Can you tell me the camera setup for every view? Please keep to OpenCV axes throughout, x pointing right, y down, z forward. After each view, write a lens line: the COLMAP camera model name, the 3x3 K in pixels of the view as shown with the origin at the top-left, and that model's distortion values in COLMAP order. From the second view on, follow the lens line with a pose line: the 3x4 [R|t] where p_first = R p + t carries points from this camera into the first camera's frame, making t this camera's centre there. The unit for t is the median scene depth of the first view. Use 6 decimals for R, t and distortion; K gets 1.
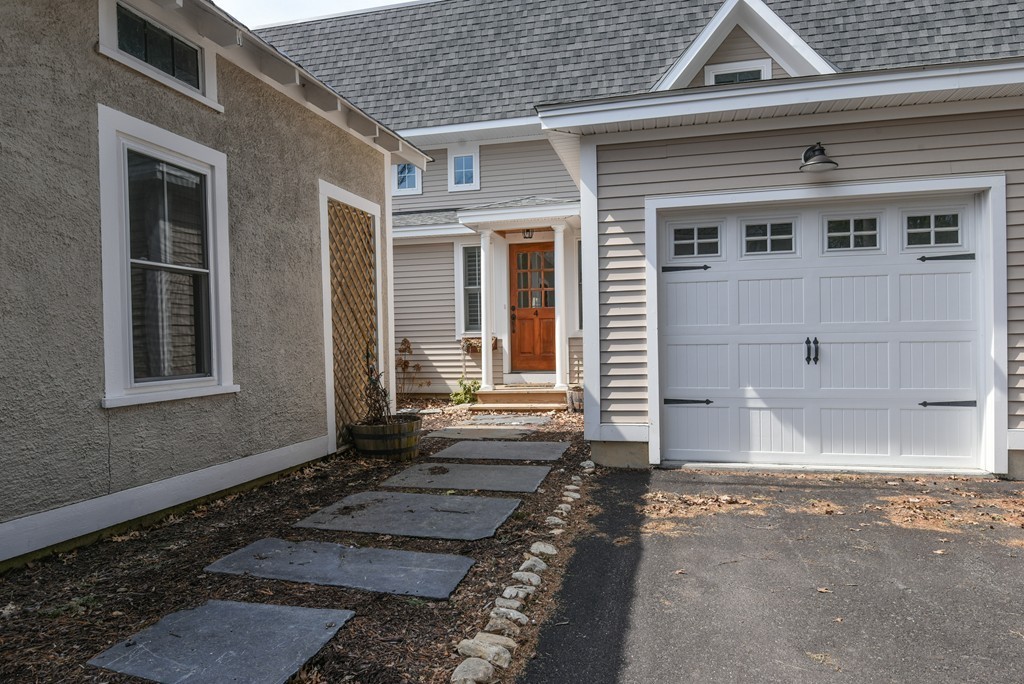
lens RADIAL K [[623.6, 0, 512.0], [0, 623.6, 342.0], [0, 0, 1]] dist [0.019936, -0.032240]
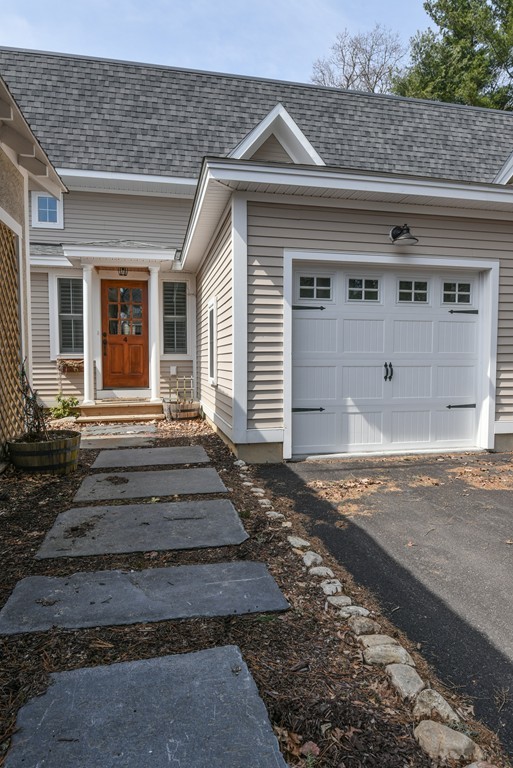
lens RADIAL K [[460.9, 0, 256.5], [0, 460.9, 384.0], [0, 0, 1]] dist [0.018632, -0.033825]
pose [[0.899134, -0.005336, 0.437641, -0.139424], [-0.012069, 0.999243, 0.036980, 0.003742], [-0.437508, -0.038532, 0.898389, 0.101308]]
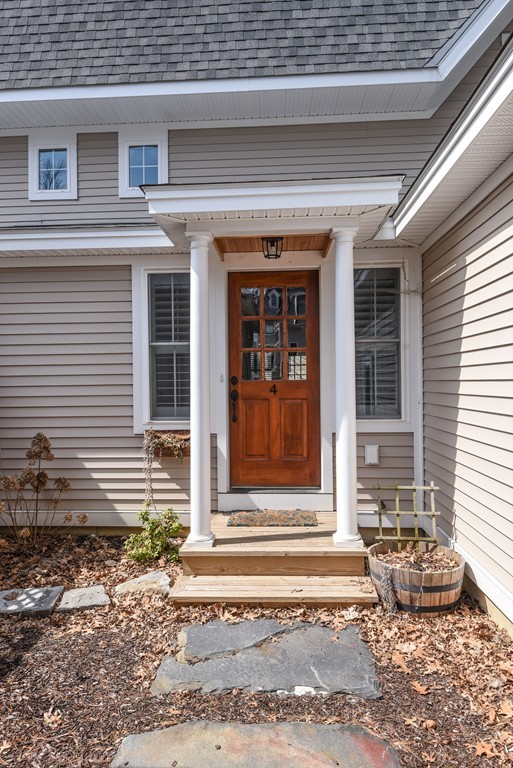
lens RADIAL K [[510.7, 0, 256.5], [0, 510.7, 384.0], [0, 0, 1]] dist [0.002848, -0.002006]
pose [[0.983653, 0.007712, 0.179907, -0.073312], [-0.006456, 0.999951, -0.007565, -0.053780], [-0.179956, 0.006280, 0.983655, 0.593031]]
